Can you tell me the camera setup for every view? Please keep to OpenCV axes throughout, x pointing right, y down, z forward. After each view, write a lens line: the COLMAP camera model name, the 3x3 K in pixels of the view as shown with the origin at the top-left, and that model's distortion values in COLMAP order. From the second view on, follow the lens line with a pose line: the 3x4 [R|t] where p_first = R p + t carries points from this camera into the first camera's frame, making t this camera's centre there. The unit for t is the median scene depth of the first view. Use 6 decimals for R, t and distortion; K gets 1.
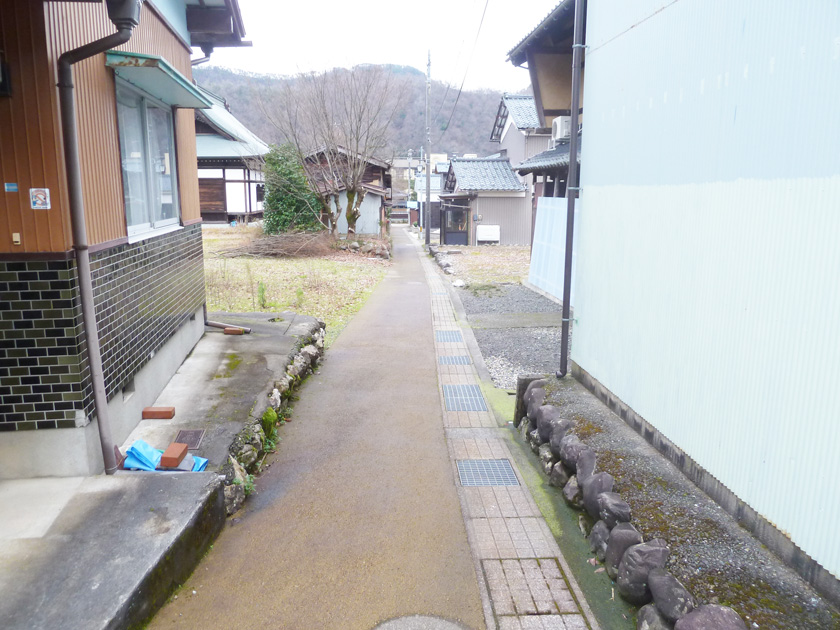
lens RADIAL K [[621.7, 0, 420.0], [0, 621.7, 315.0], [0, 0, 1]] dist [-0.047052, 0.013417]
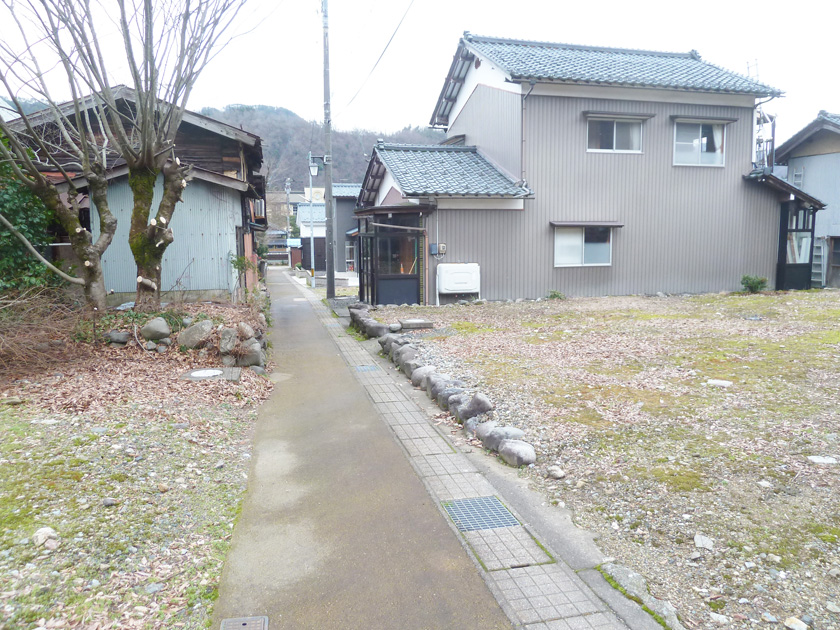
lens RADIAL K [[621.7, 0, 420.0], [0, 621.7, 315.0], [0, 0, 1]] dist [-0.047052, 0.013417]
pose [[0.981152, -0.034958, 0.190048, -0.028005], [0.047330, 0.997018, -0.060950, -0.091763], [-0.187351, 0.068796, 0.979881, 0.642662]]
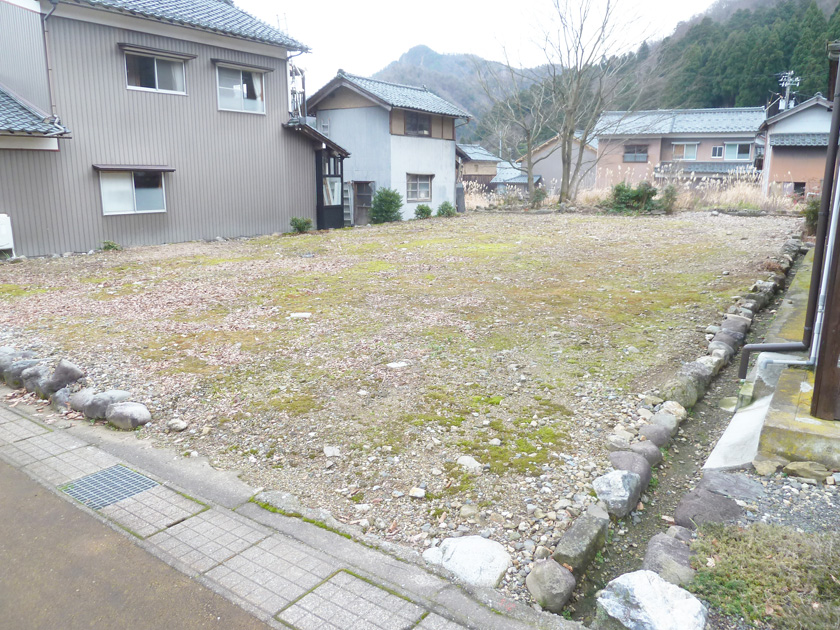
lens RADIAL K [[621.7, 0, 420.0], [0, 621.7, 315.0], [0, 0, 1]] dist [-0.047052, 0.013417]
pose [[0.621304, -0.168146, 0.765316, -0.043084], [0.147792, 0.984321, 0.096281, -0.092761], [-0.769506, 0.053287, 0.636413, 0.648442]]
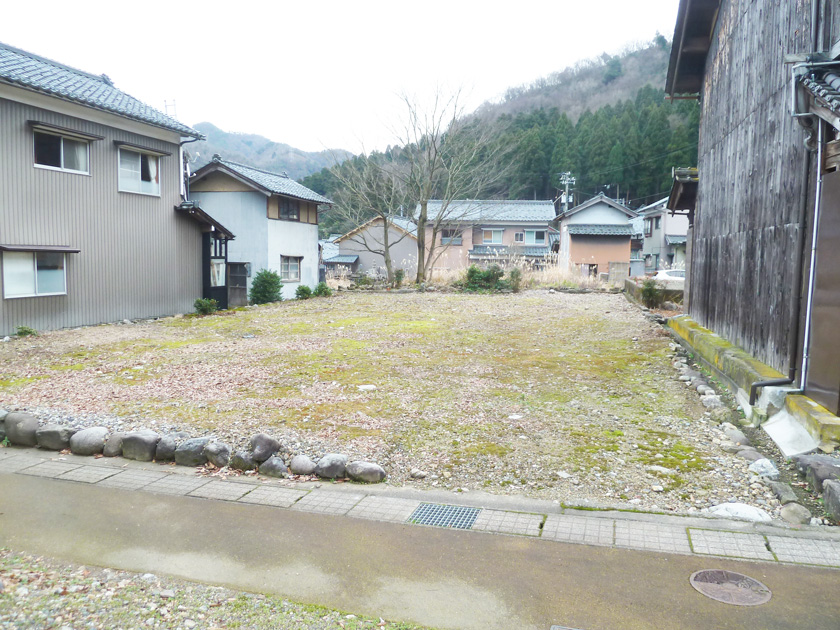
lens RADIAL K [[621.7, 0, 420.0], [0, 621.7, 315.0], [0, 0, 1]] dist [-0.047052, 0.013417]
pose [[0.331530, -0.082158, 0.939860, -0.158895], [0.165320, 0.985846, 0.027863, -0.116327], [-0.928847, 0.146140, 0.340420, 0.734442]]
